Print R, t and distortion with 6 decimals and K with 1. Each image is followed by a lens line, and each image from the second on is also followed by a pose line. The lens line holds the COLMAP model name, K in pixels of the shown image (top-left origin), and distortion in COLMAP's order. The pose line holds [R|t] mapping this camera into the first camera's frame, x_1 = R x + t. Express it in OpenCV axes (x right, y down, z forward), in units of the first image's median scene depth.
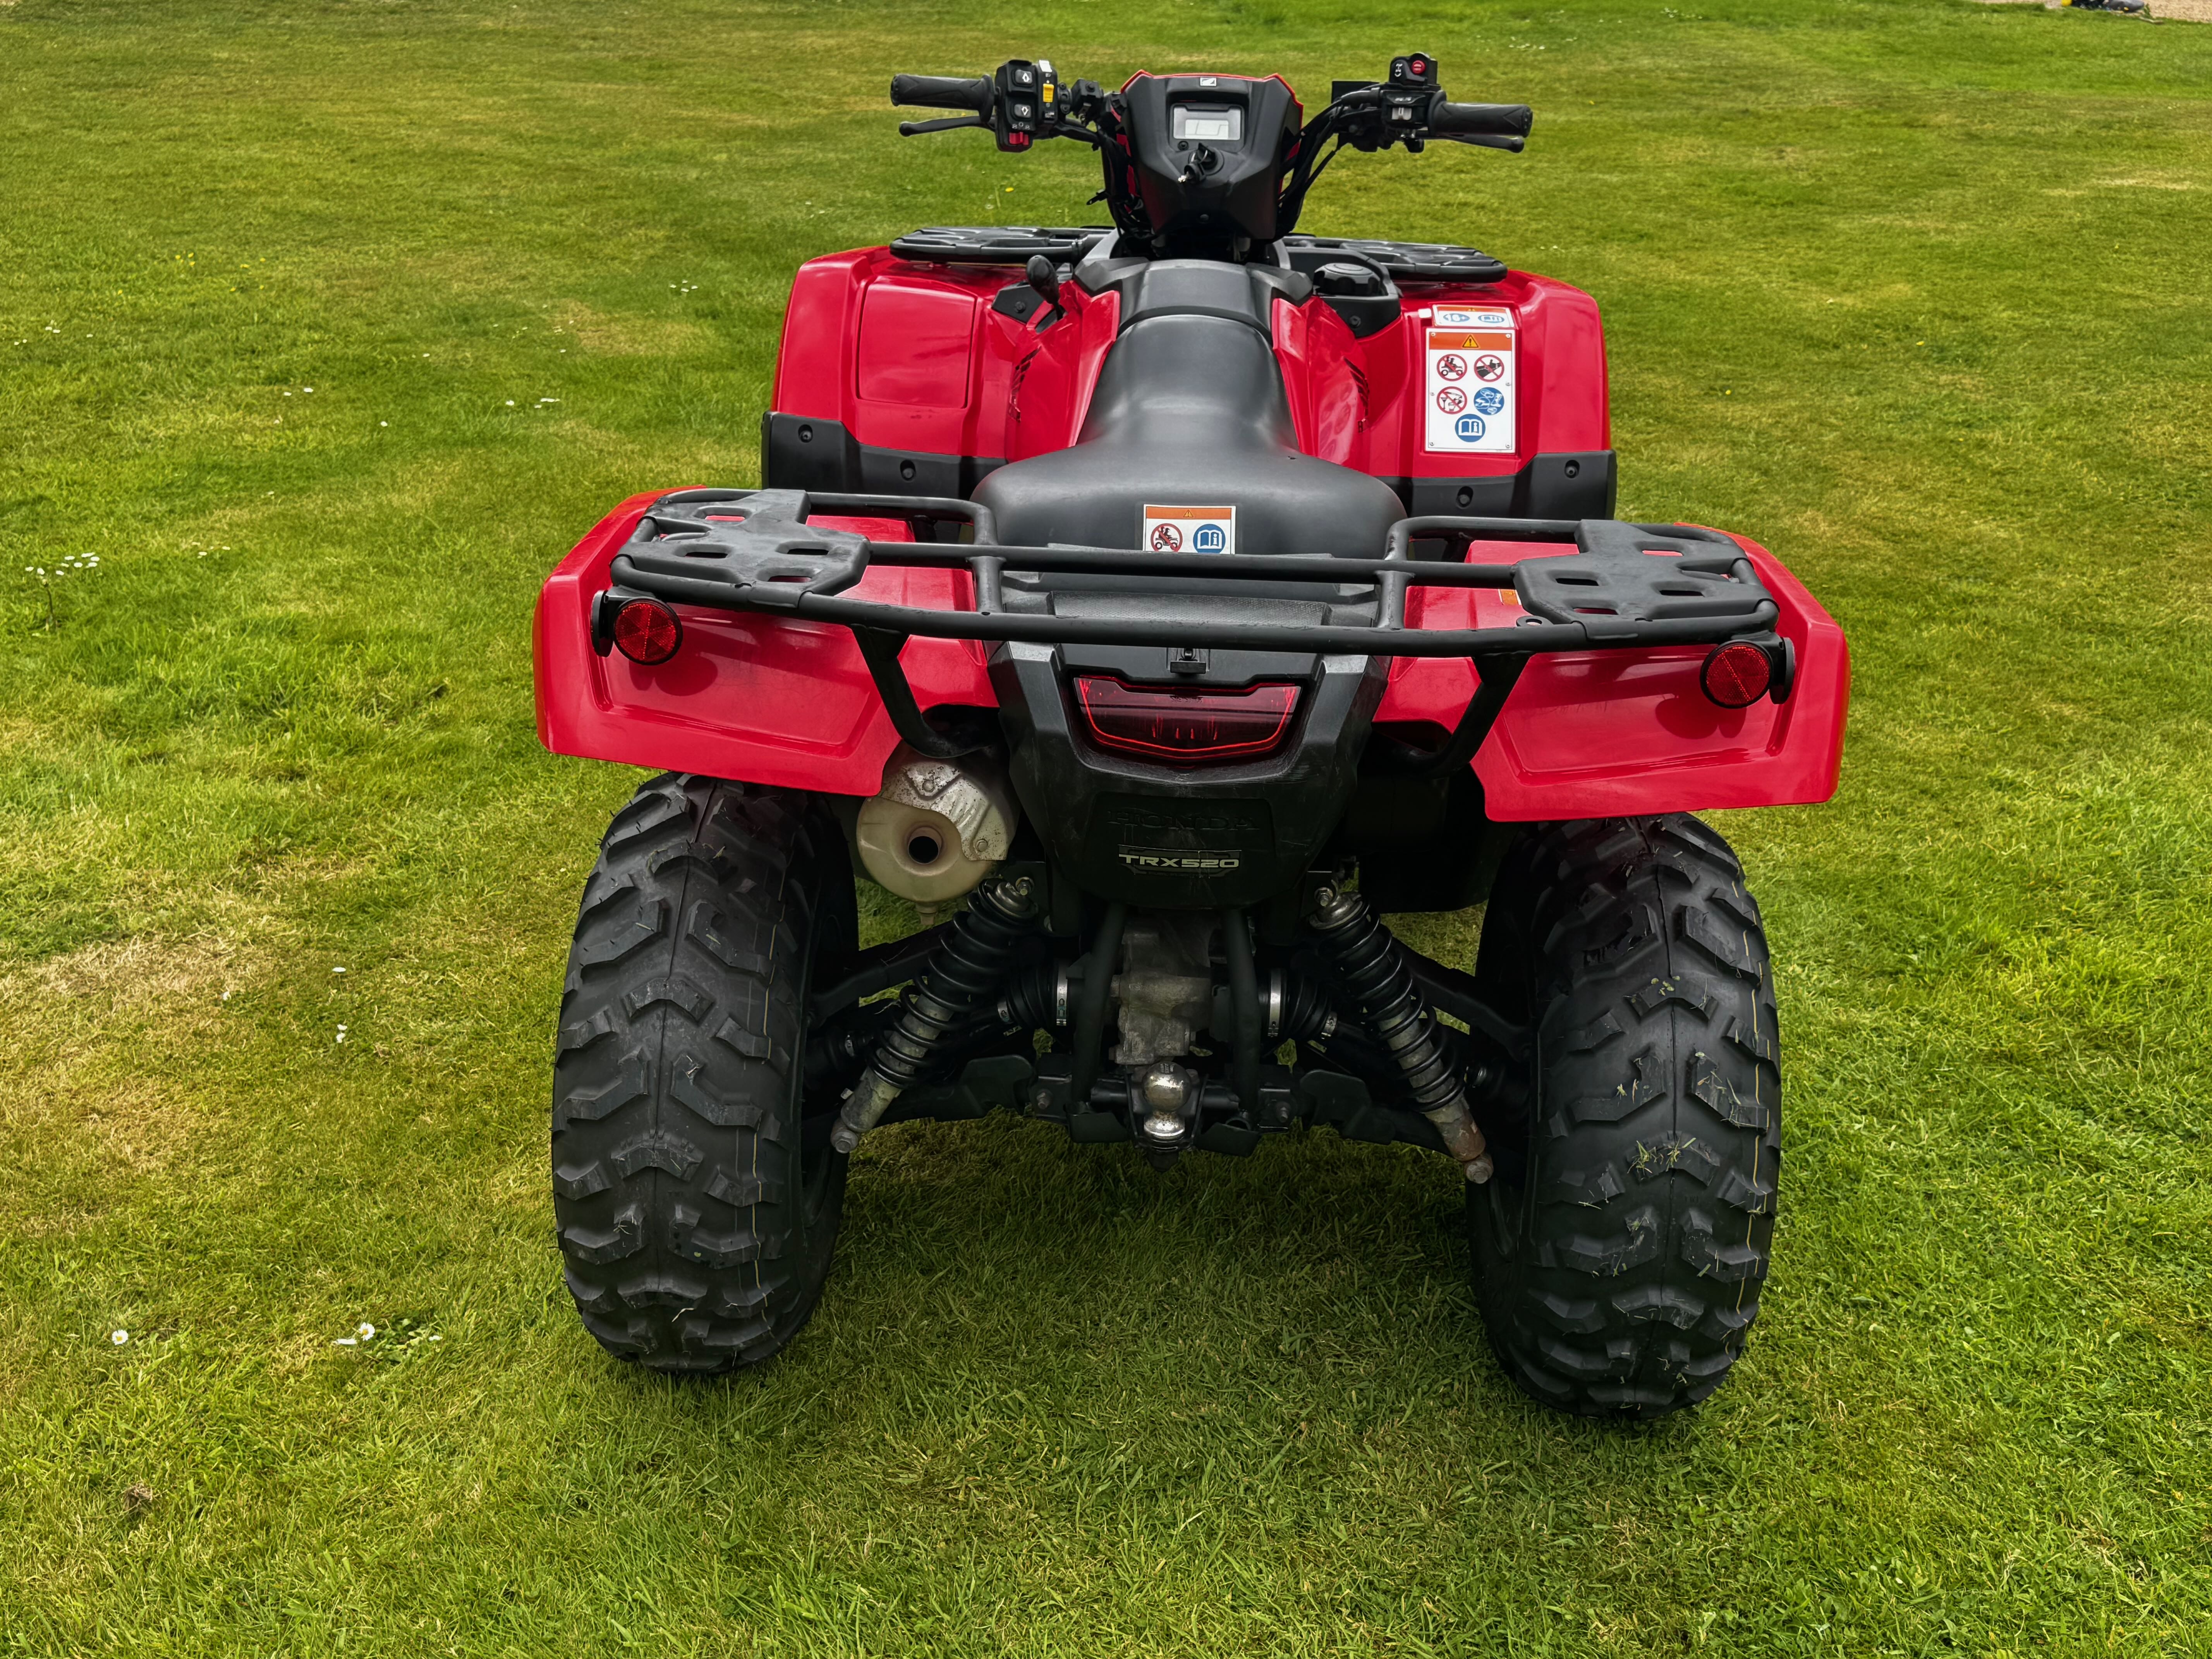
lens RADIAL K [[2372.7, 0, 1095.4], [0, 2372.7, 830.8], [0, 0, 1]] dist [0.172611, 0.000000]
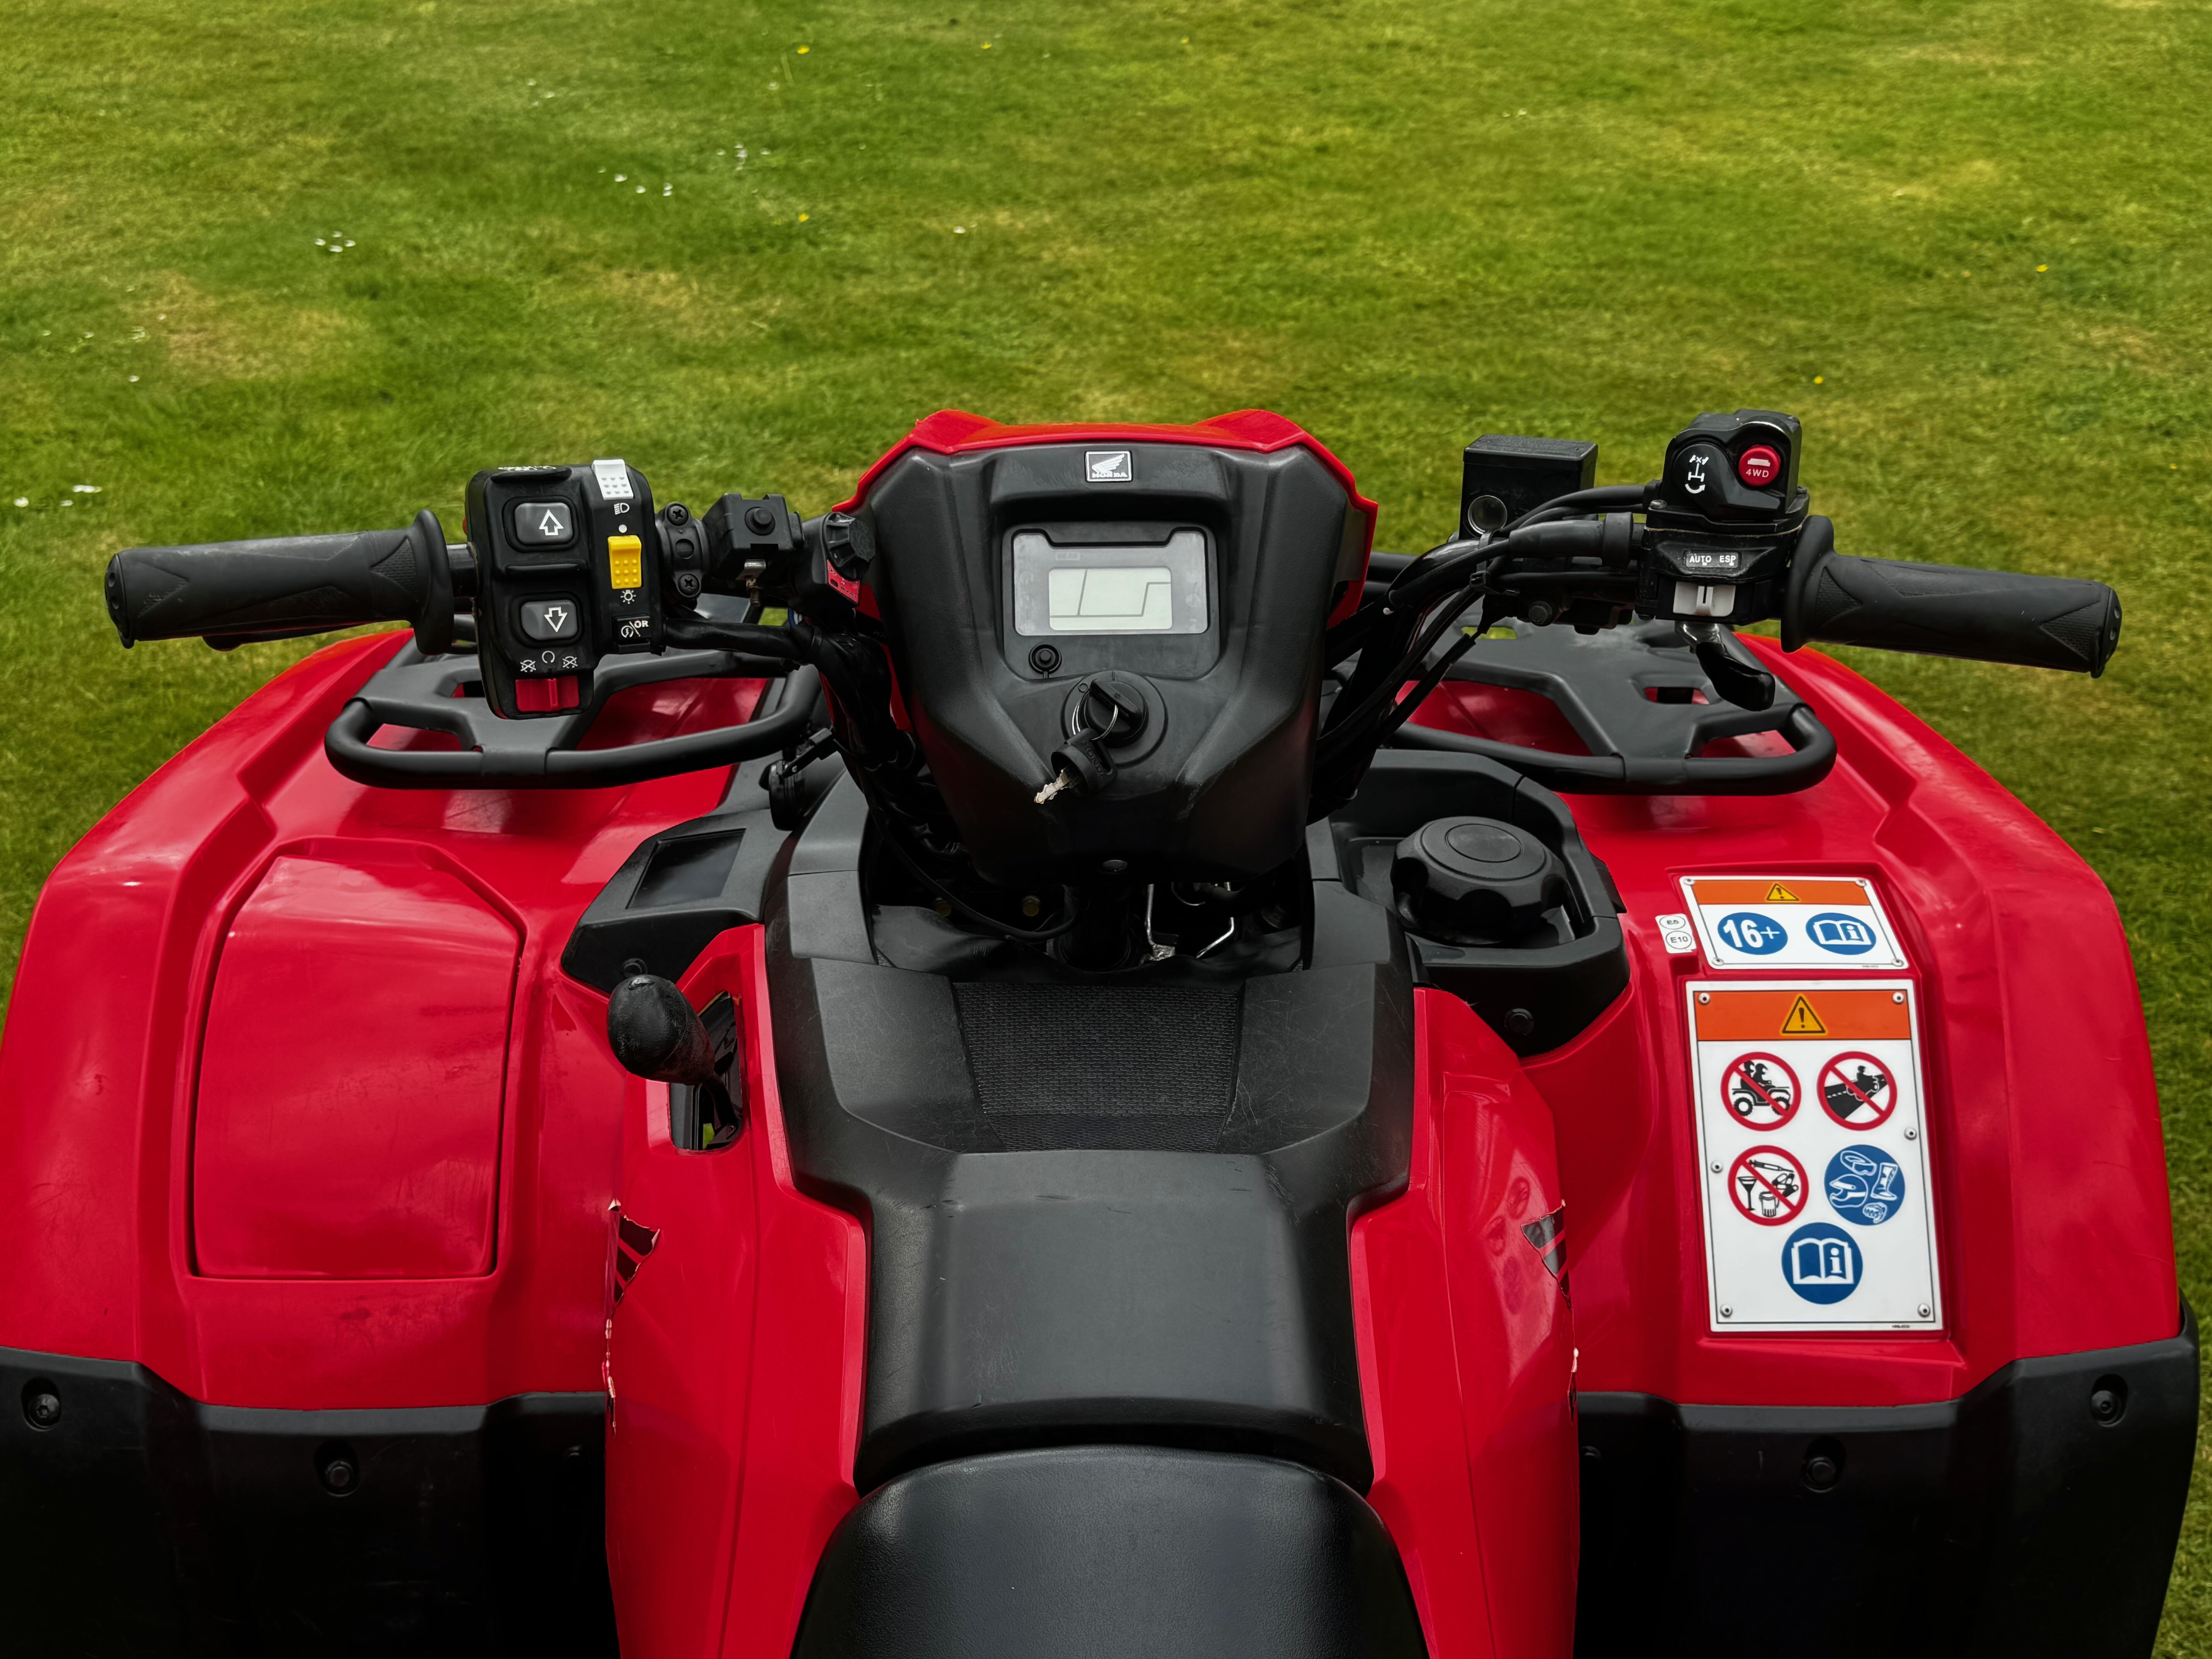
lens RADIAL K [[2411.3, 0, 1042.4], [0, 2411.3, 822.4], [0, 0, 1]] dist [0.080594, 0.000000]
pose [[0.998759, -0.041095, 0.028126, 0.010830], [0.038247, 0.994719, 0.095246, -0.124095], [-0.031891, -0.094052, 0.995056, 0.276490]]
